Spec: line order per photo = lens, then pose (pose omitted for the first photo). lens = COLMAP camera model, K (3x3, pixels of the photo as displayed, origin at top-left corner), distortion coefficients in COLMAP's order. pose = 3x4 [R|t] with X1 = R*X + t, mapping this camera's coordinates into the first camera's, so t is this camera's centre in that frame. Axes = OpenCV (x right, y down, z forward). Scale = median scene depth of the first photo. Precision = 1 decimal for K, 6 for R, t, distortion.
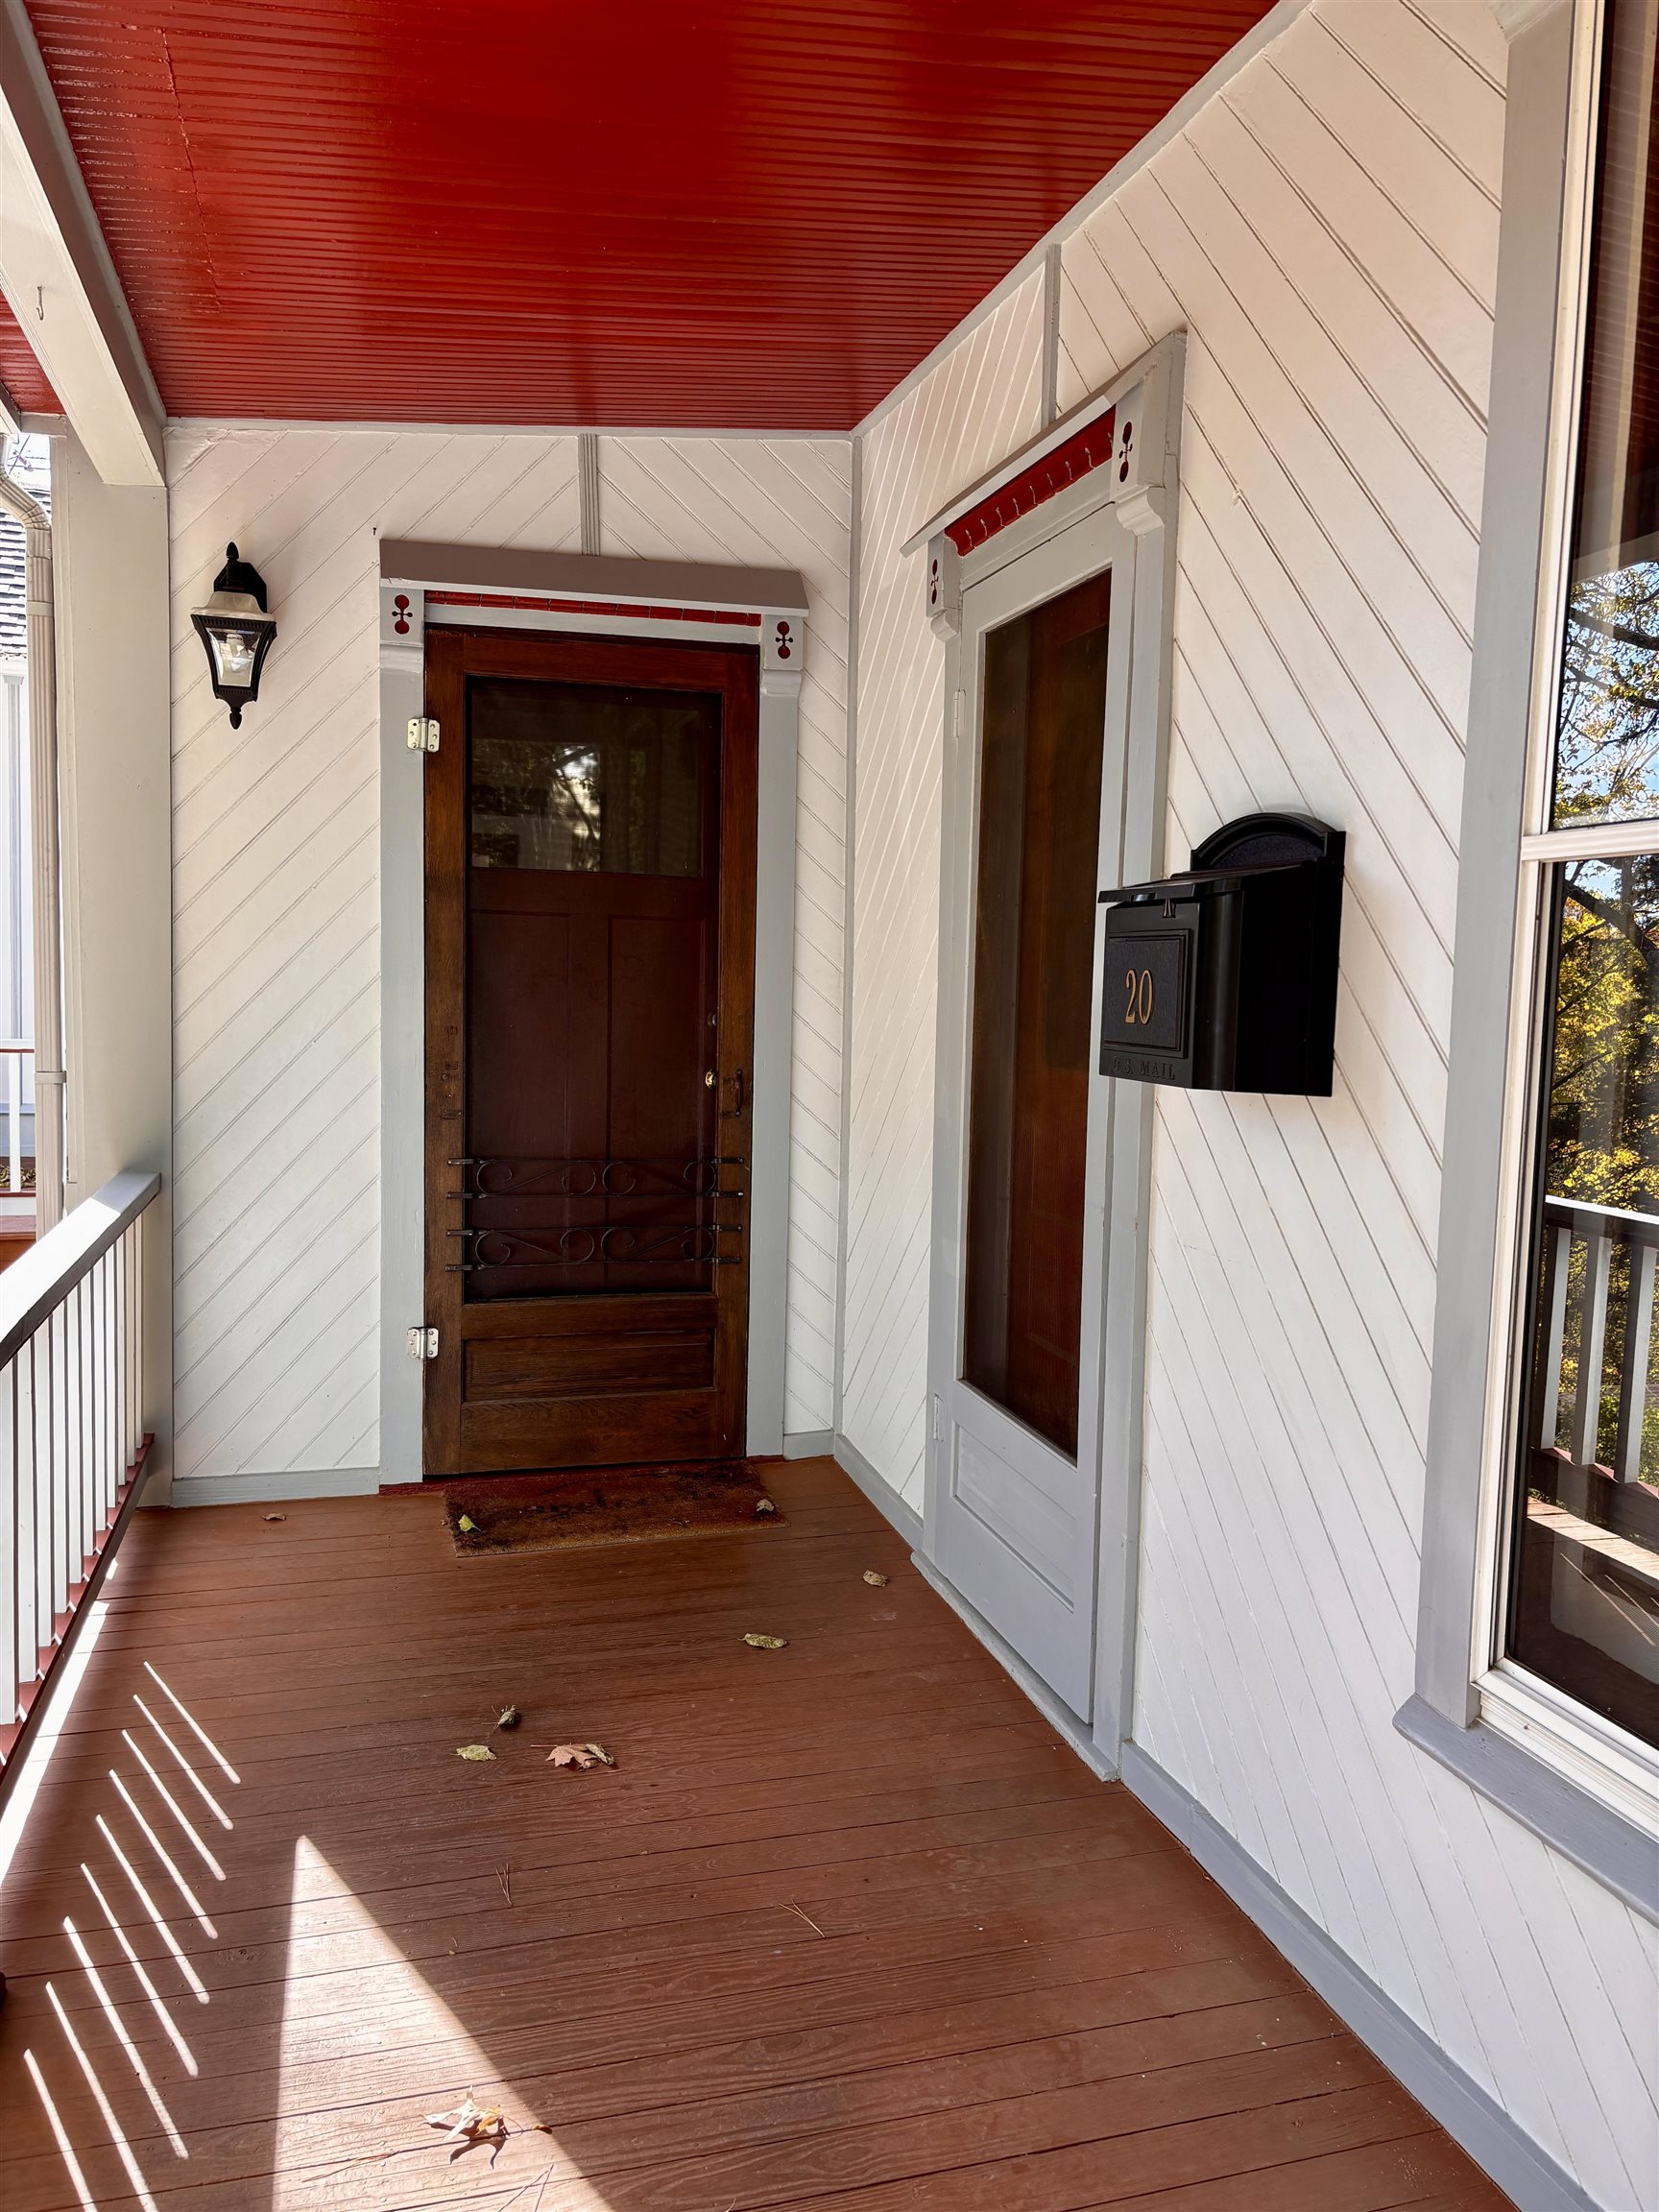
lens RADIAL K [[1668.6, 0, 816.1], [0, 1668.6, 1099.1], [0, 0, 1]] dist [0.024085, -0.003412]
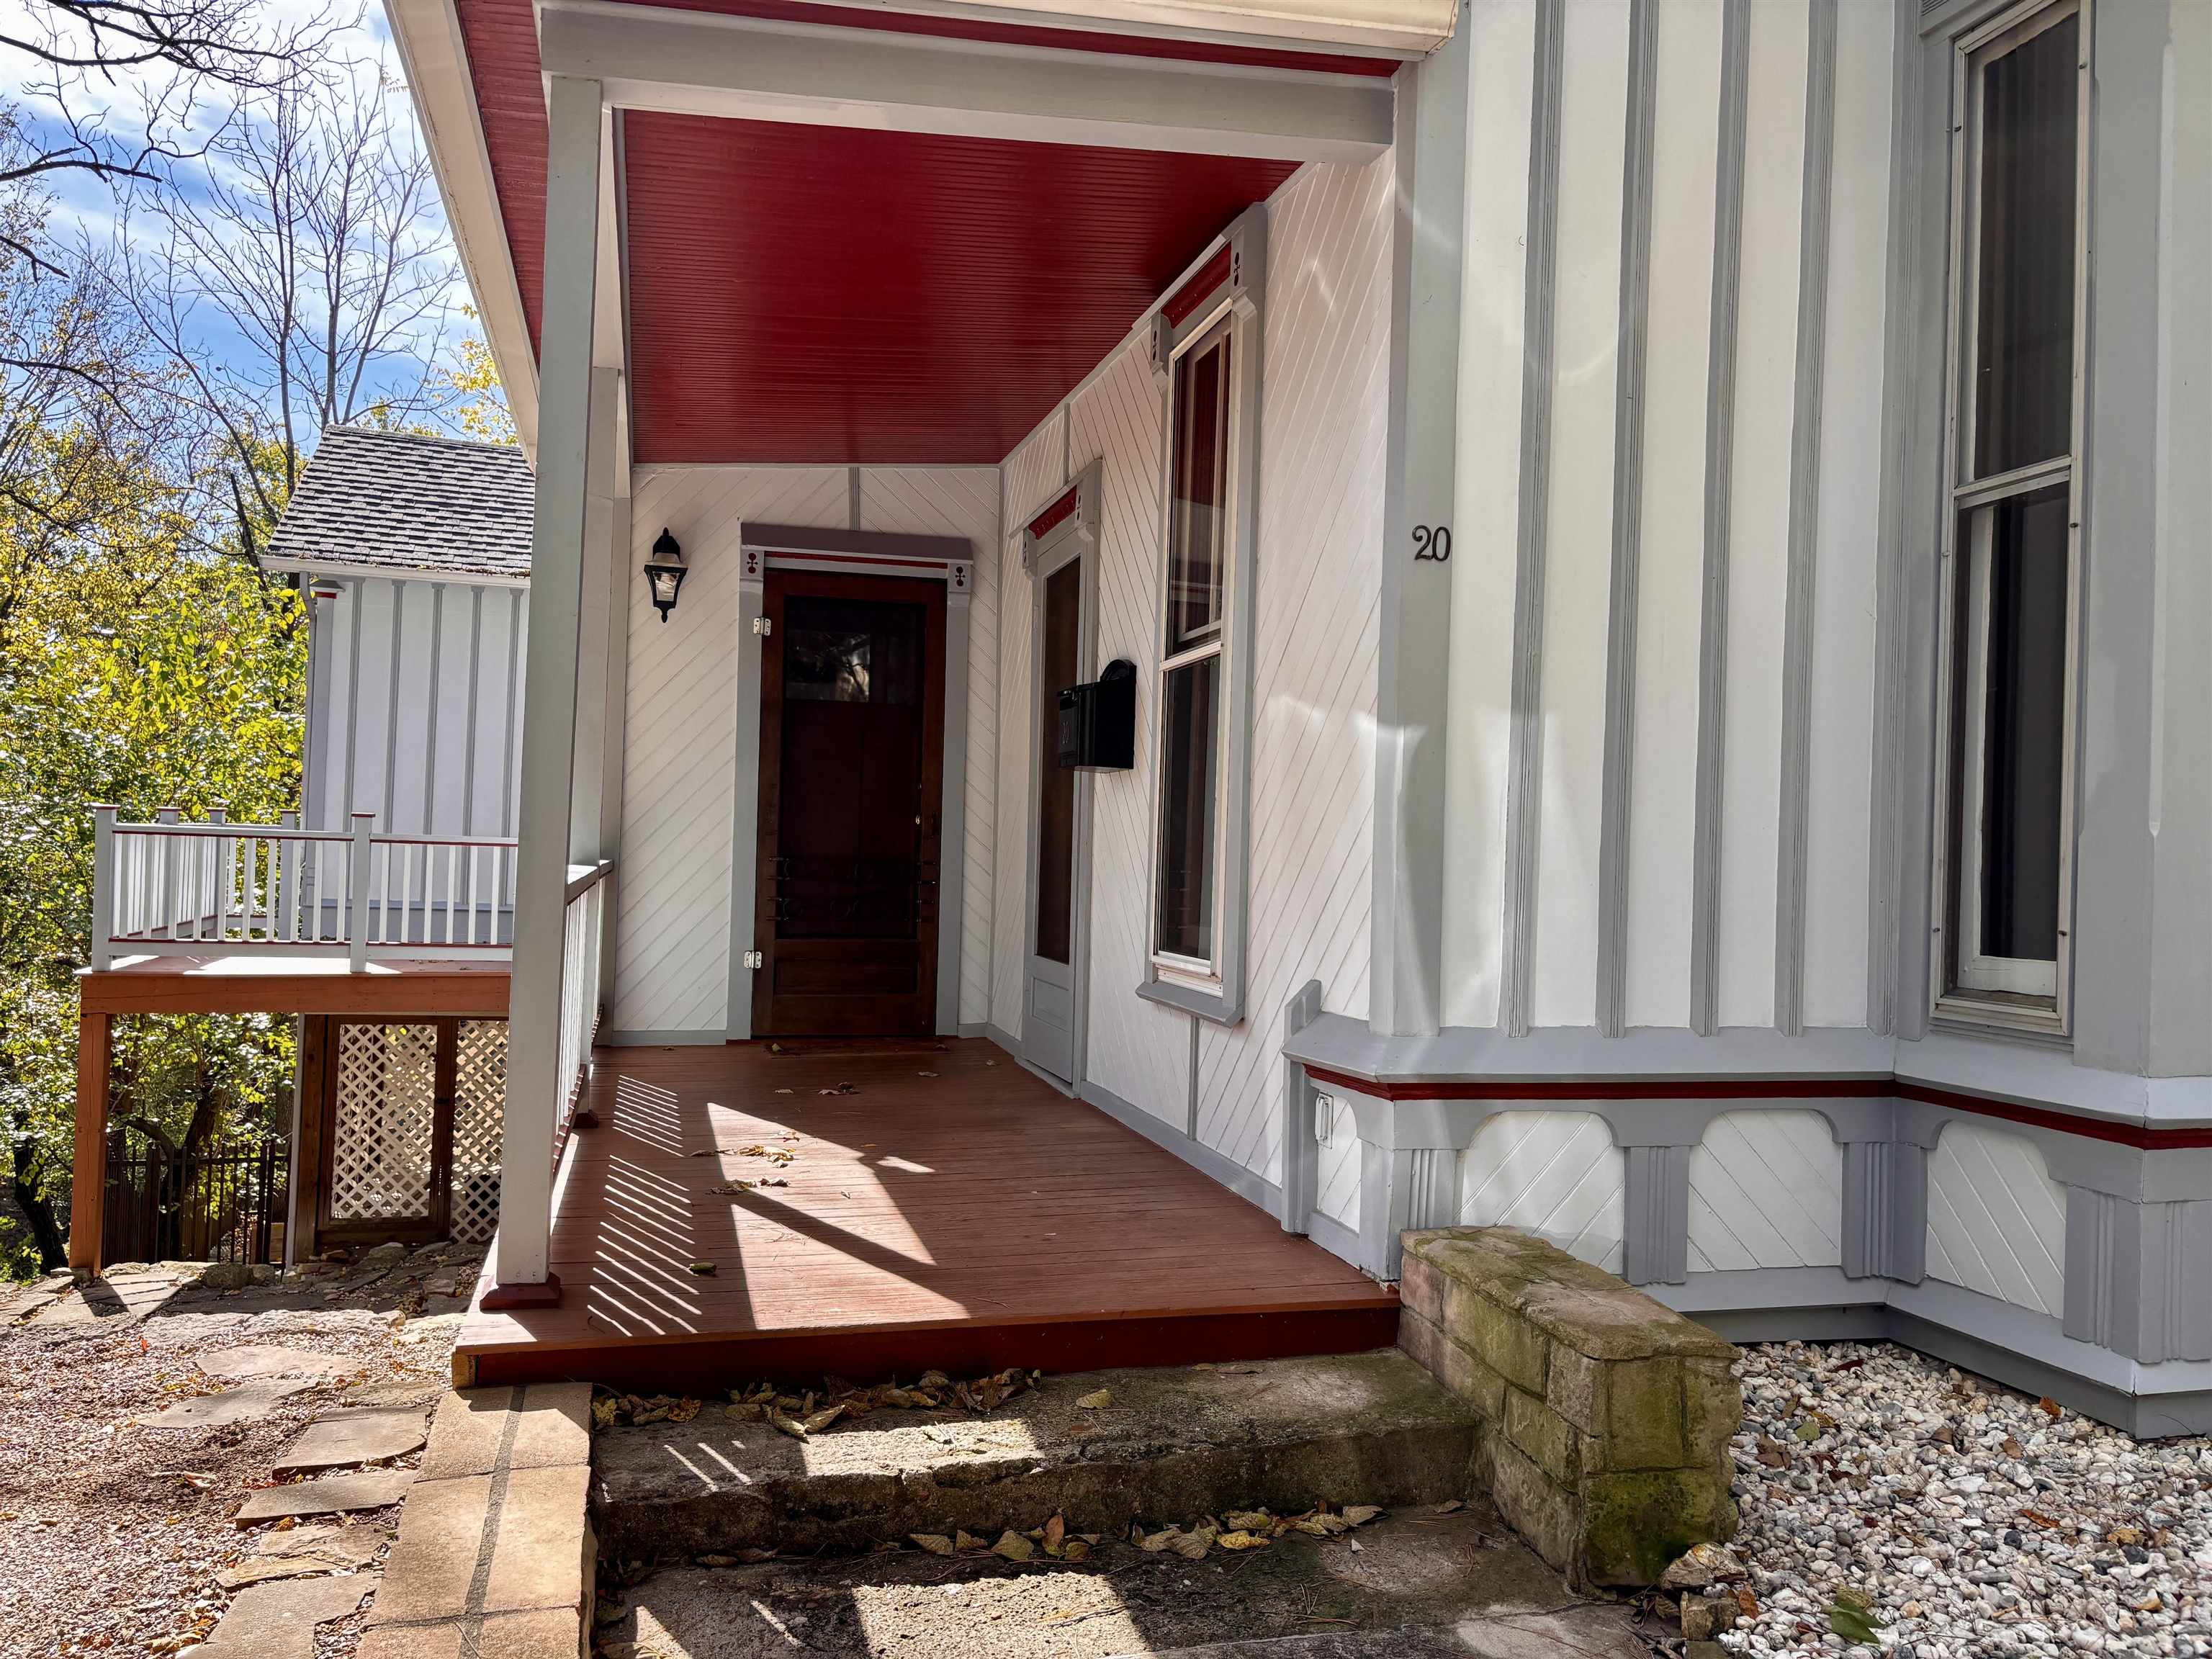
lens RADIAL K [[1648.6, 0, 1113.0], [0, 1648.6, 817.5], [0, 0, 1]] dist [0.068723, -0.079379]
pose [[0.999956, 0.003274, 0.008817, 0.139263], [-0.002368, 0.994896, -0.100874, 0.177464], [-0.009102, 0.100849, 0.994860, -0.808663]]
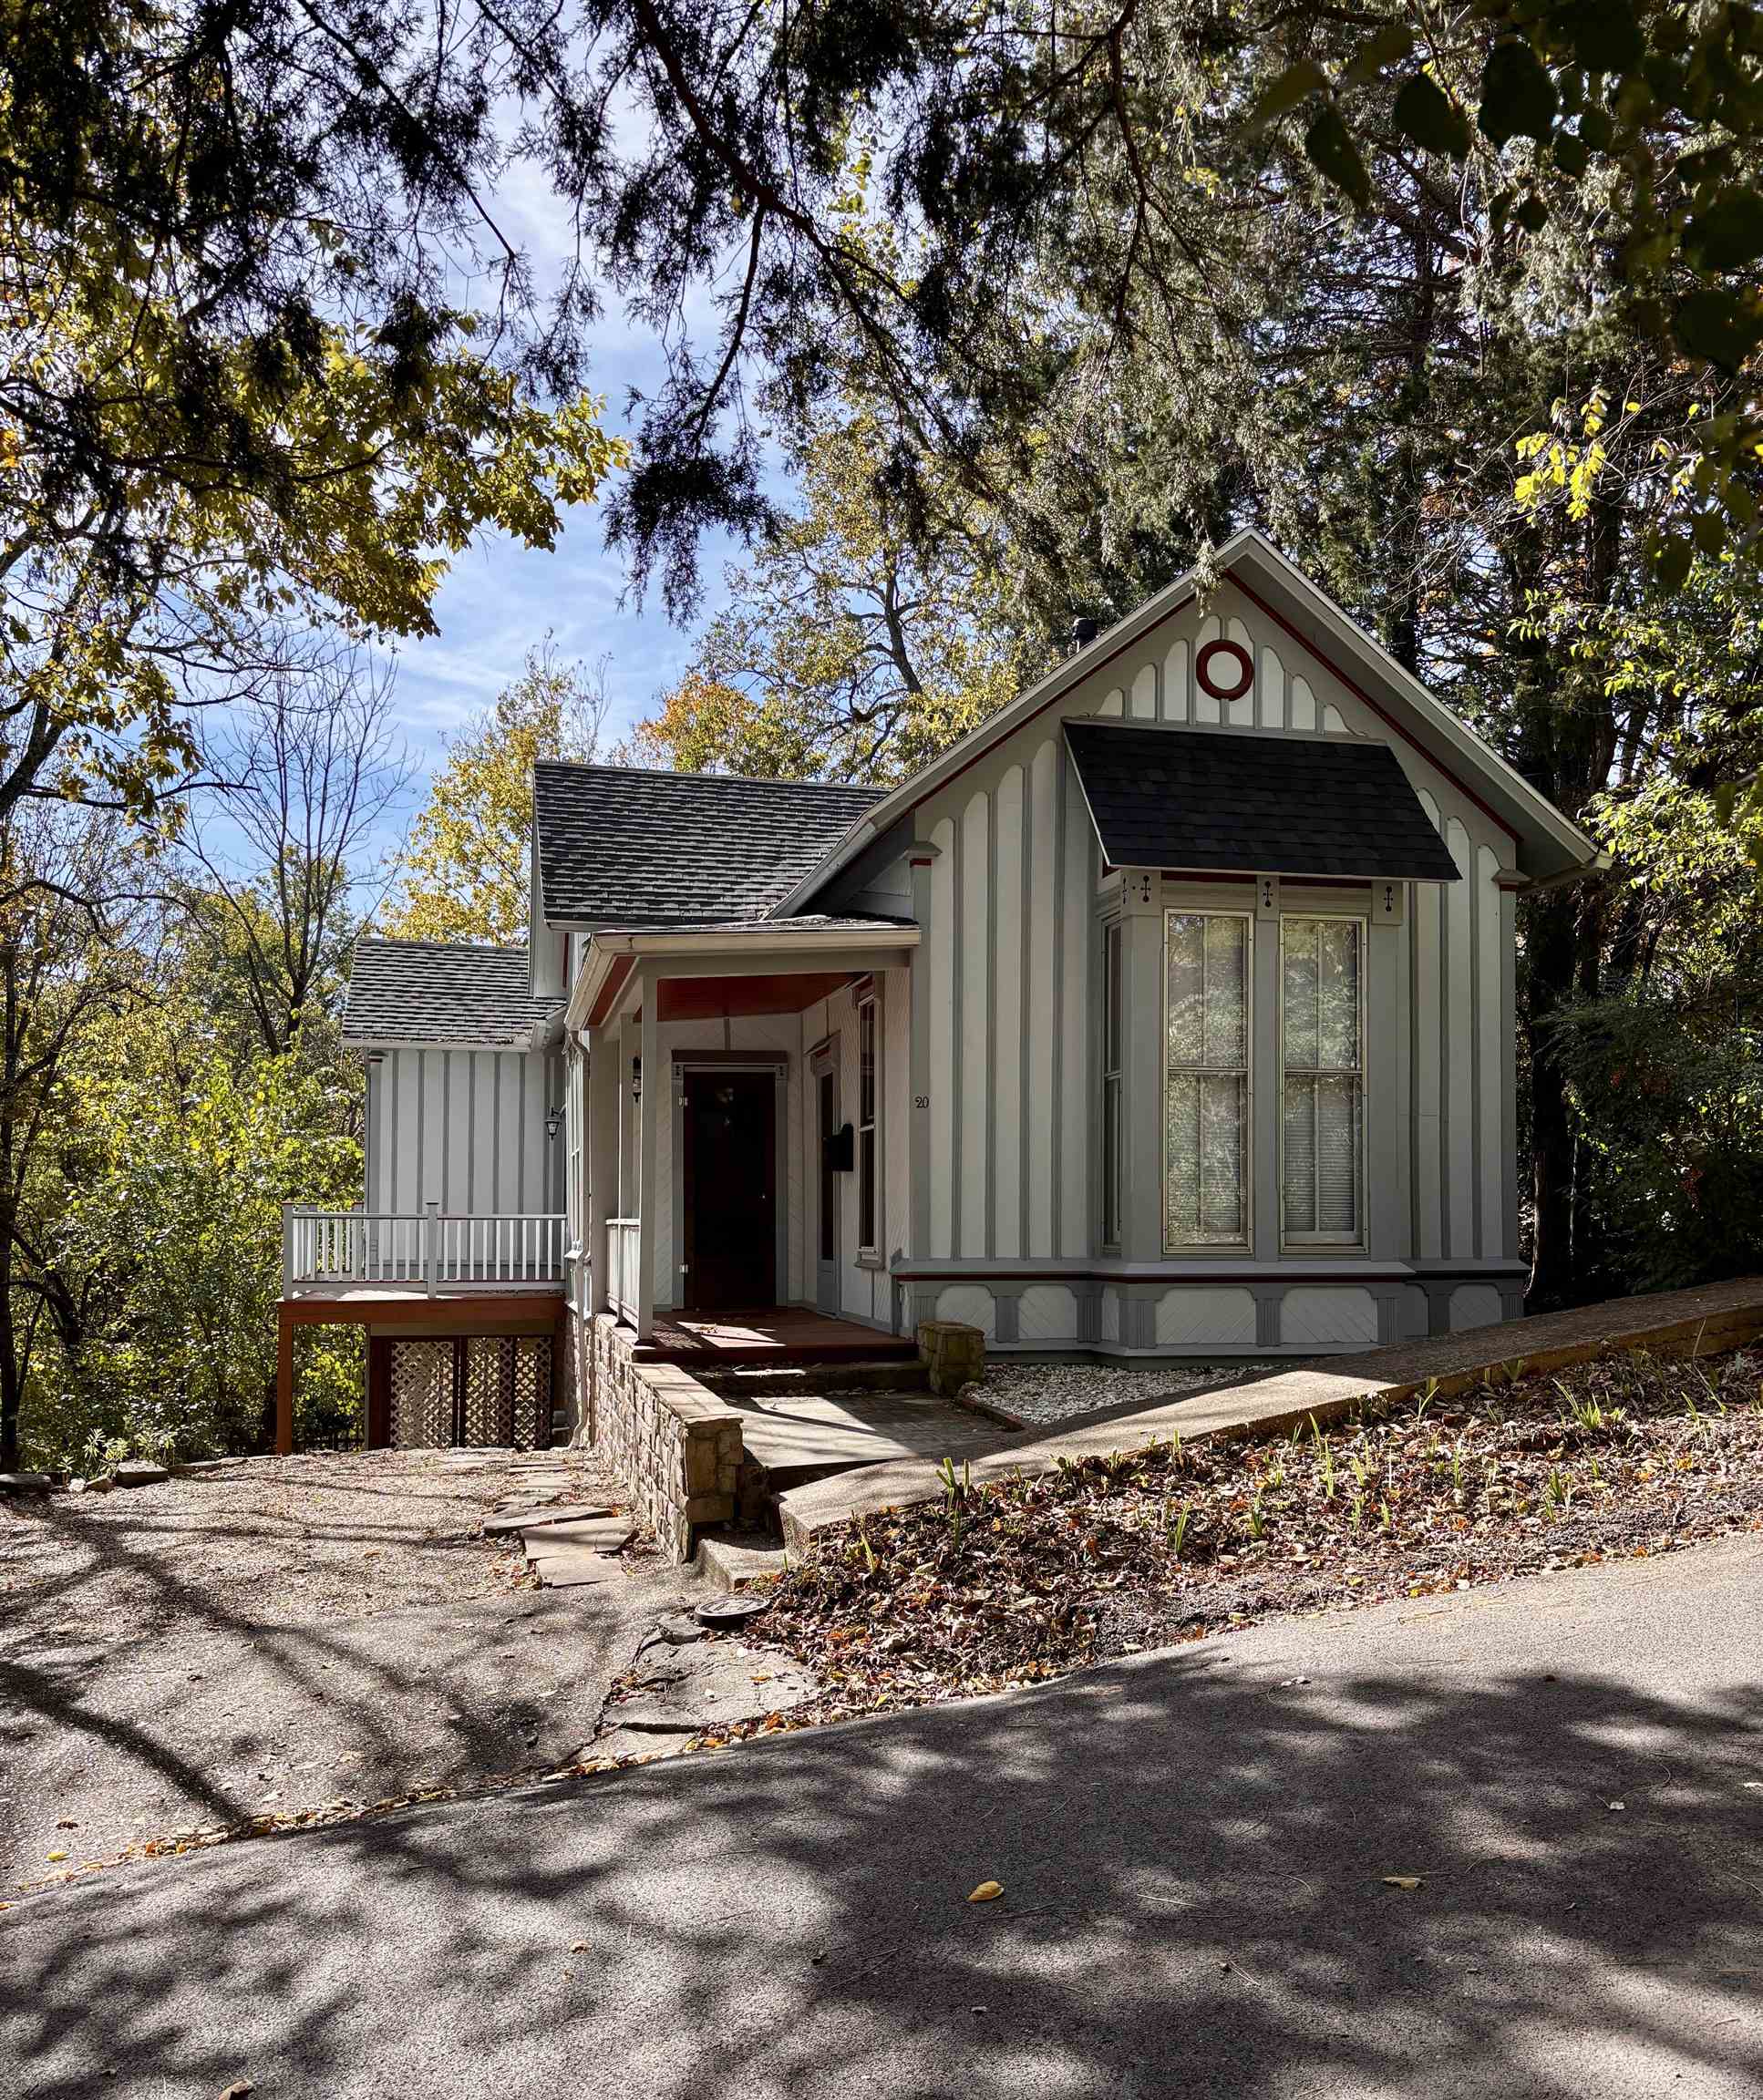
lens RADIAL K [[1825.6, 0, 881.5], [0, 1825.6, 1050.0], [0, 0, 1]] dist [0.007990, 0.000742]
pose [[0.998688, -0.027399, -0.043267, 0.384513], [0.019215, 0.983597, -0.179353, 0.405843], [0.047471, 0.178286, 0.982833, -2.990427]]
